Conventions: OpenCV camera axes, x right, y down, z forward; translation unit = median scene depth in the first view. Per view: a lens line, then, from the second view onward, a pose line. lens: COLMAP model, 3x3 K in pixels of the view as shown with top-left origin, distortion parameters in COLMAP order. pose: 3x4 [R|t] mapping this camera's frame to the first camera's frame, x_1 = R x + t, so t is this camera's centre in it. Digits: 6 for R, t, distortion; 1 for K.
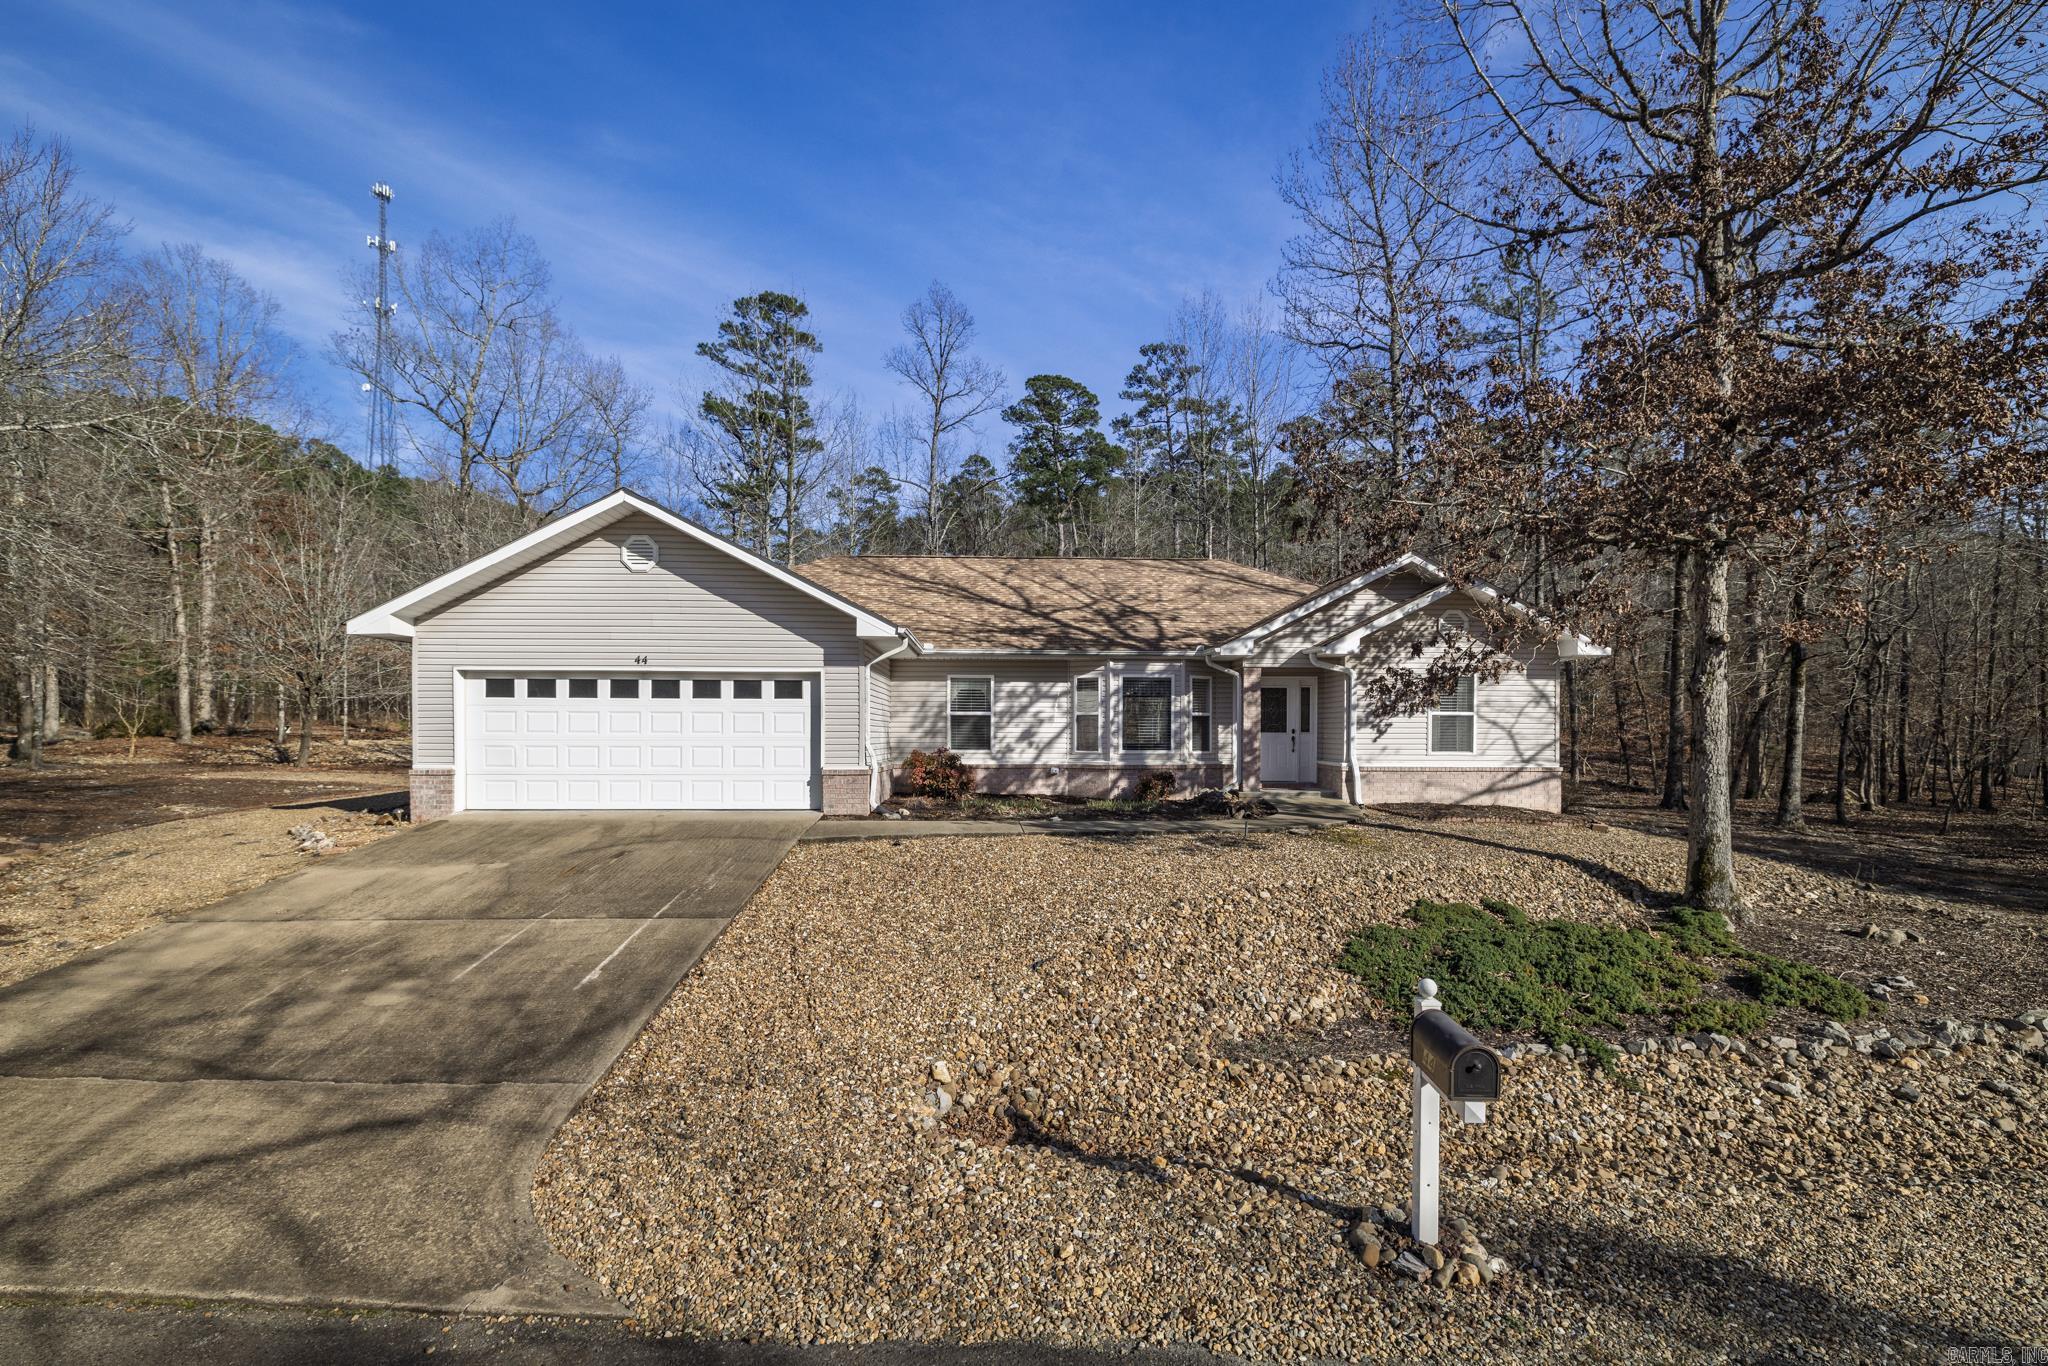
lens RADIAL K [[901.6, 0, 986.5], [0, 901.6, 727.7], [0, 0, 1]] dist [-0.003354, -0.000603]
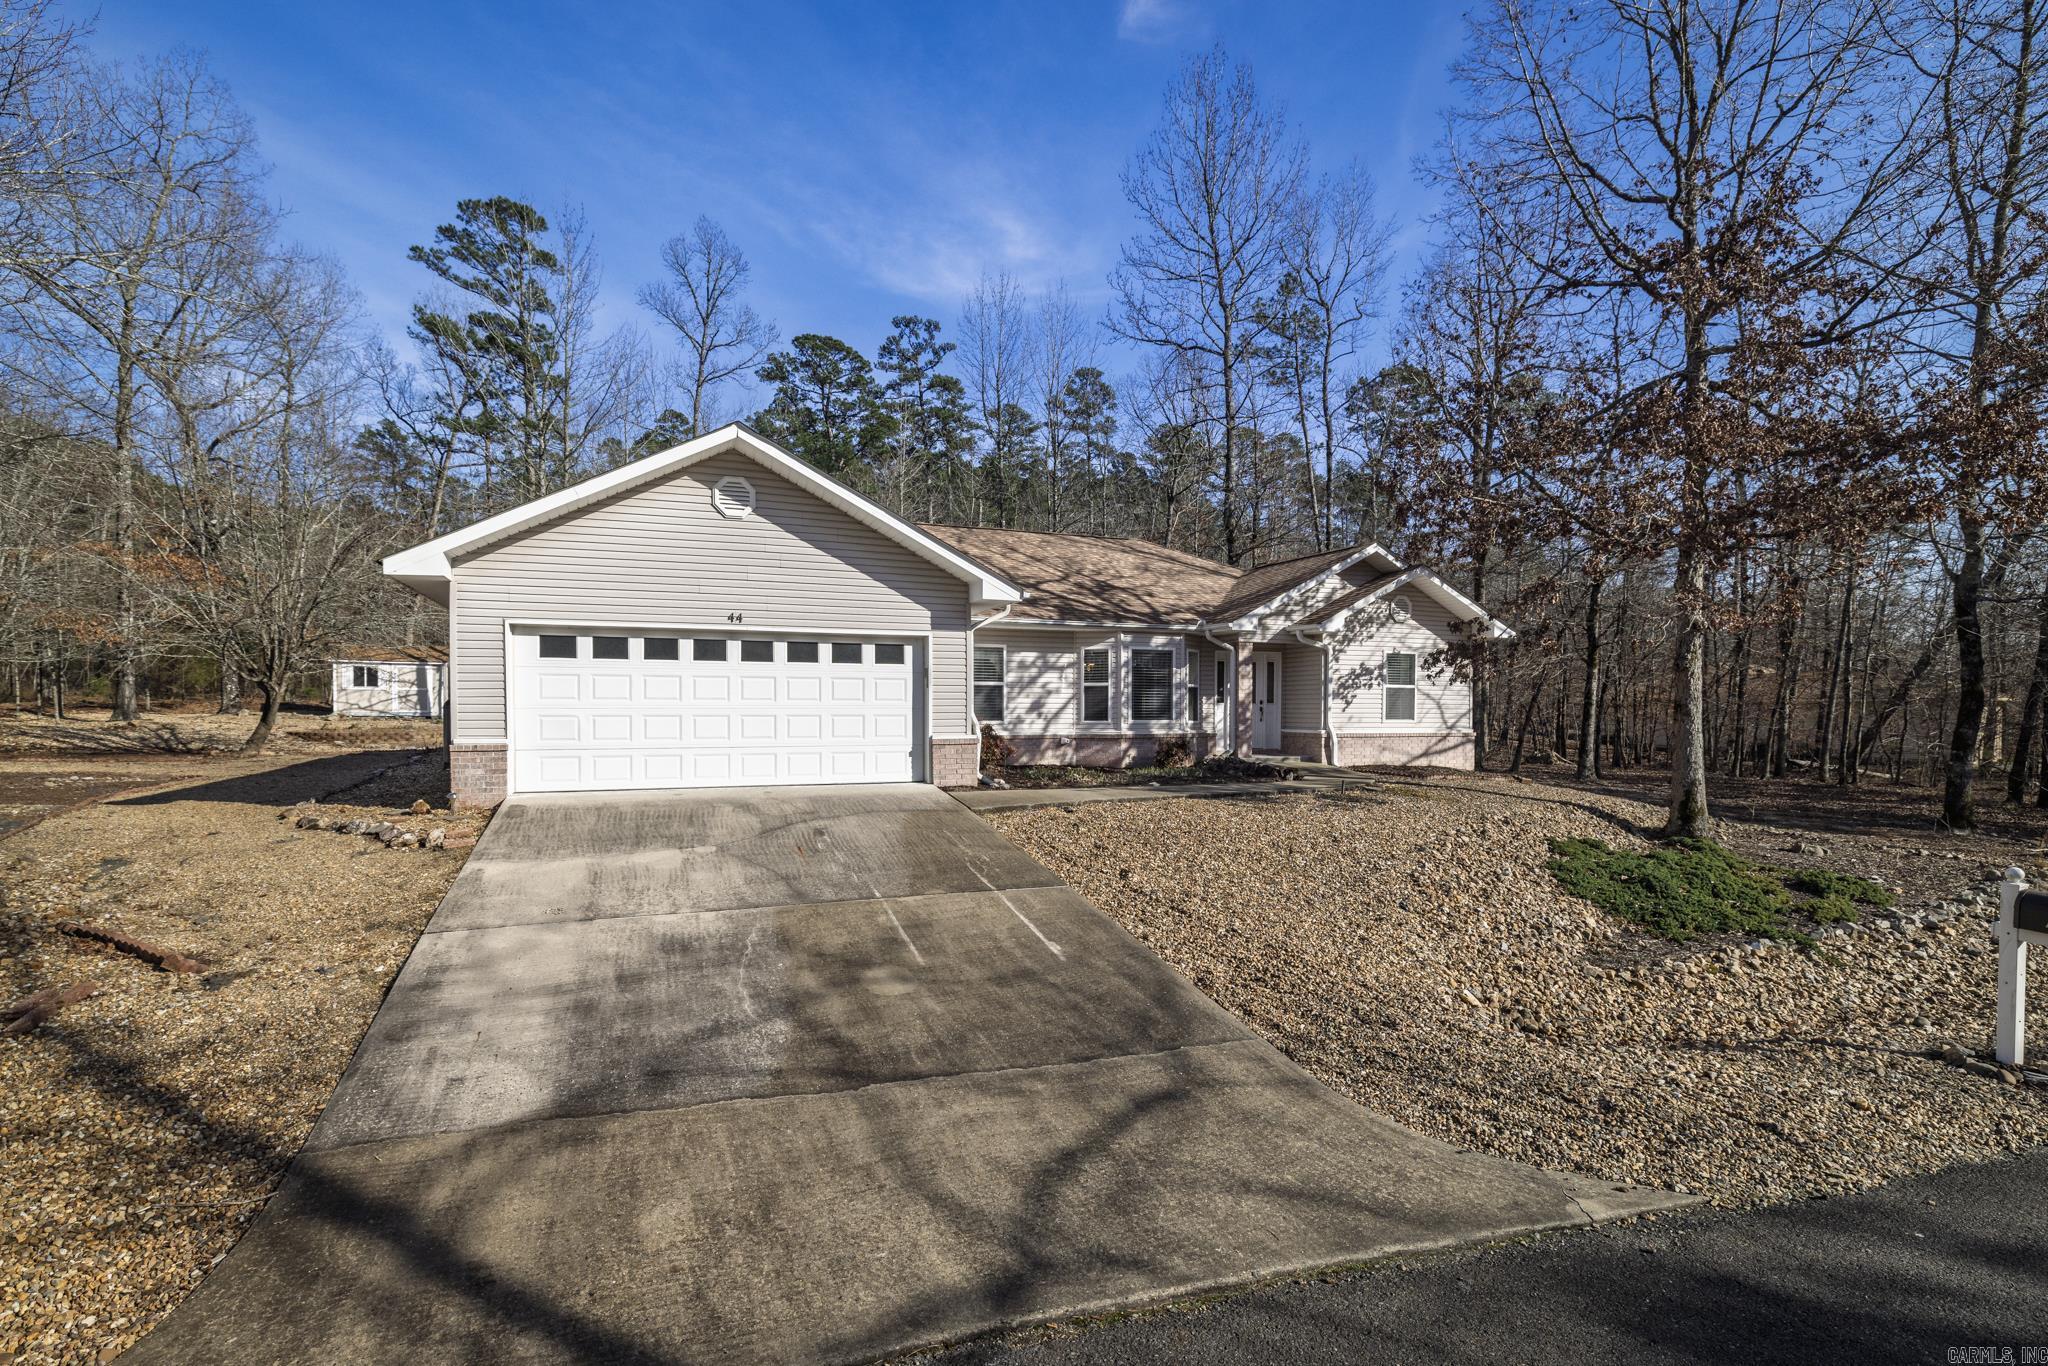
lens RADIAL K [[936.0, 0, 940.6], [0, 936.0, 722.1], [0, 0, 1]] dist [-0.000422, -0.000292]
pose [[0.950037, -0.005030, 0.312098, -0.402575], [0.000774, 0.999905, 0.013756, 0.012361], [-0.312138, -0.012827, 0.949950, 0.051617]]
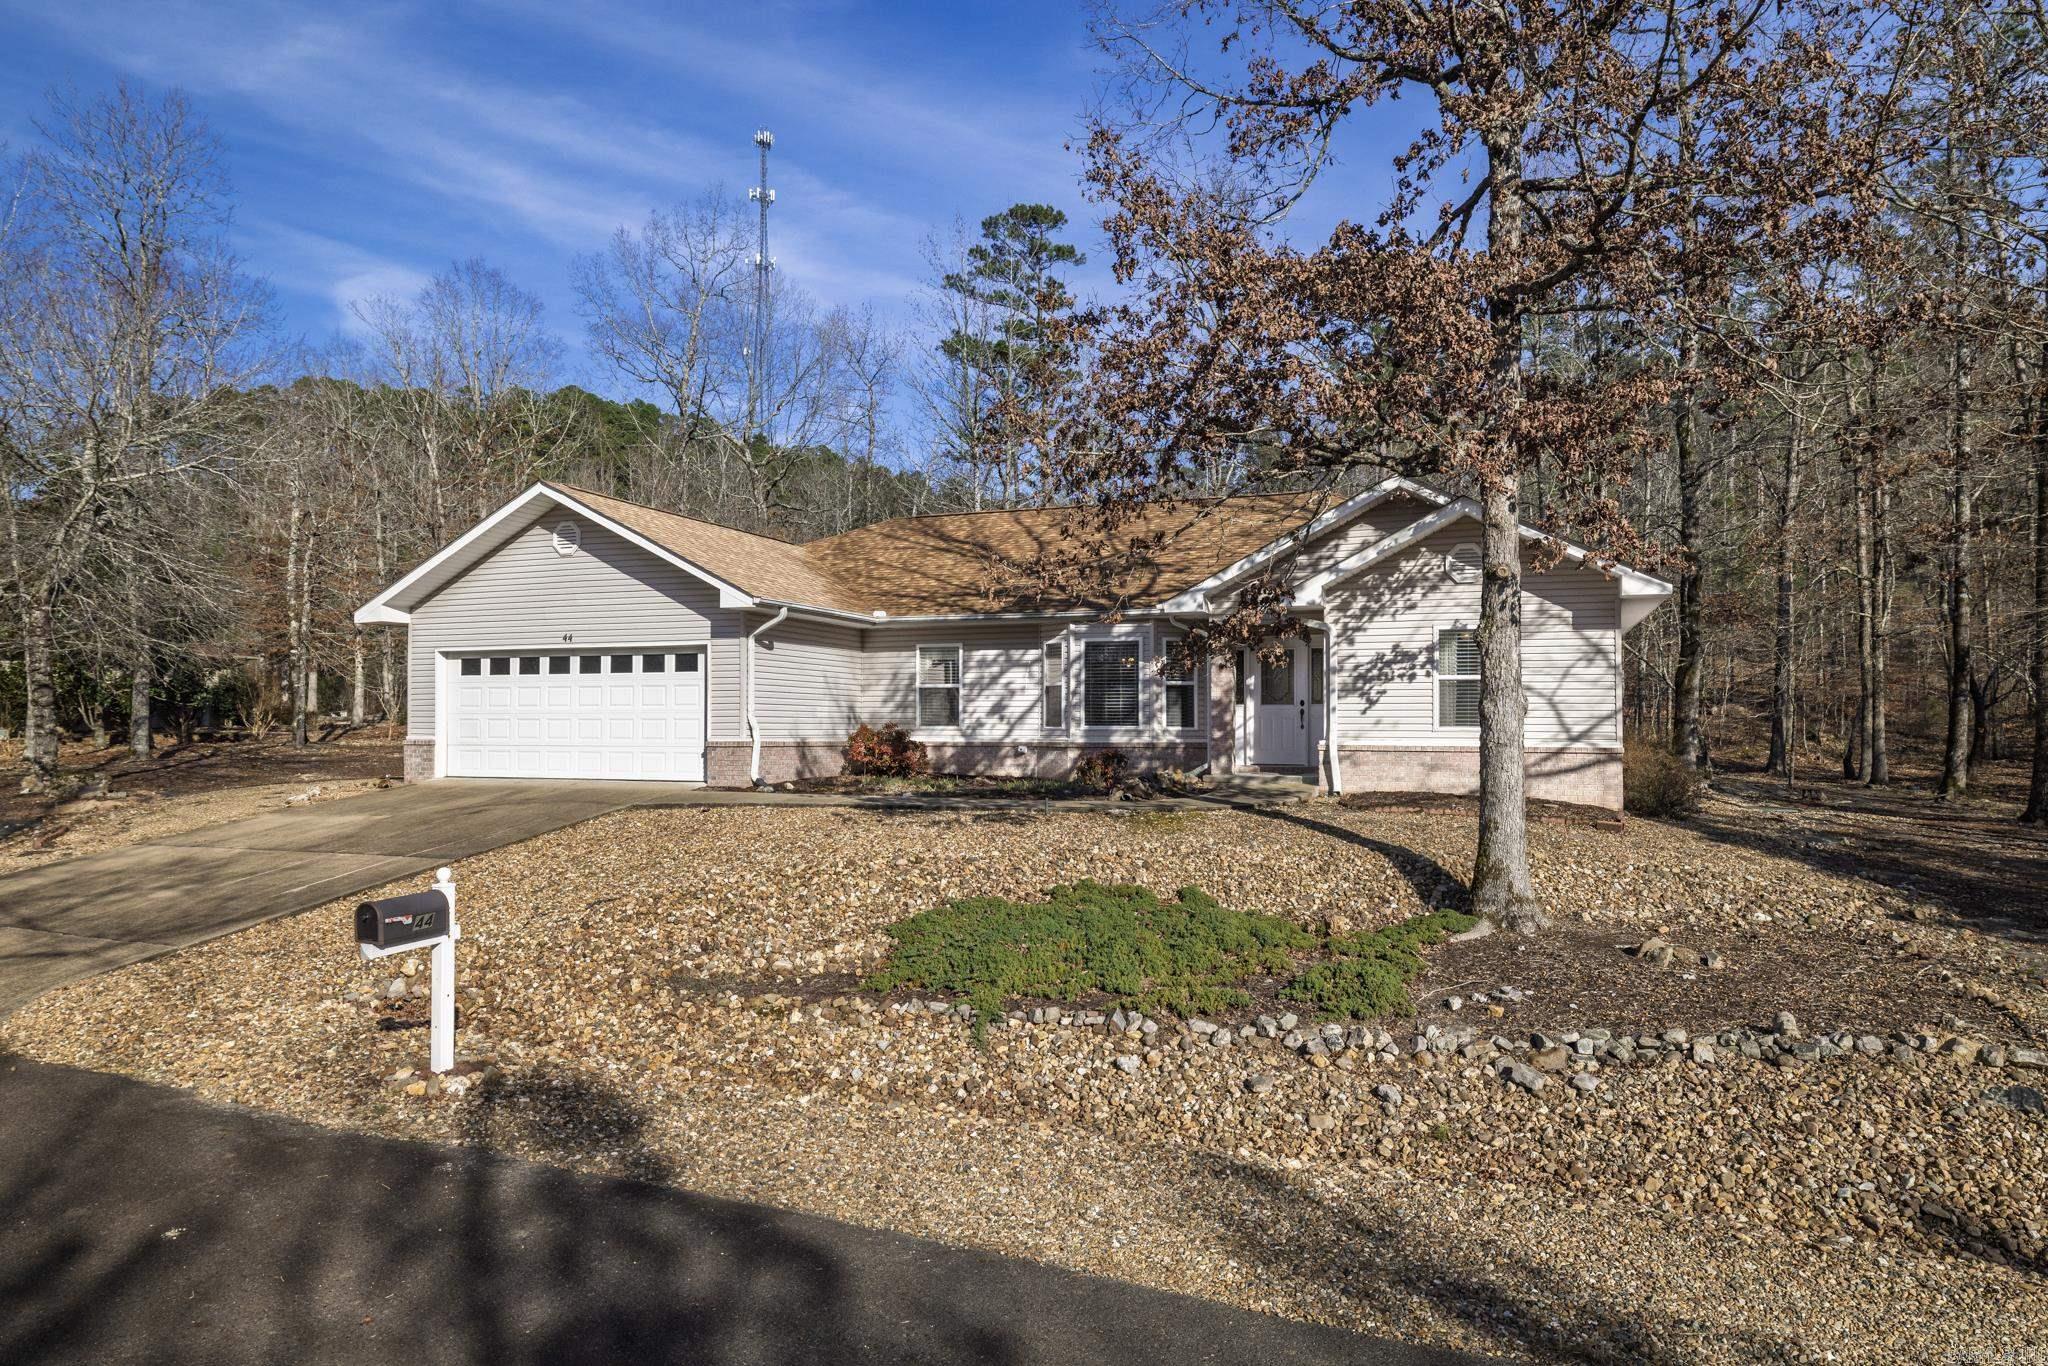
lens RADIAL K [[1158.7, 0, 1024.0], [0, 1158.7, 683.0], [0, 0, 1]] dist [-0.002195, -0.000034]
pose [[0.930446, -0.013929, -0.366165, 0.520224], [0.003990, 0.999603, -0.027886, 0.015642], [0.366408, 0.024486, 0.930132, -0.062773]]
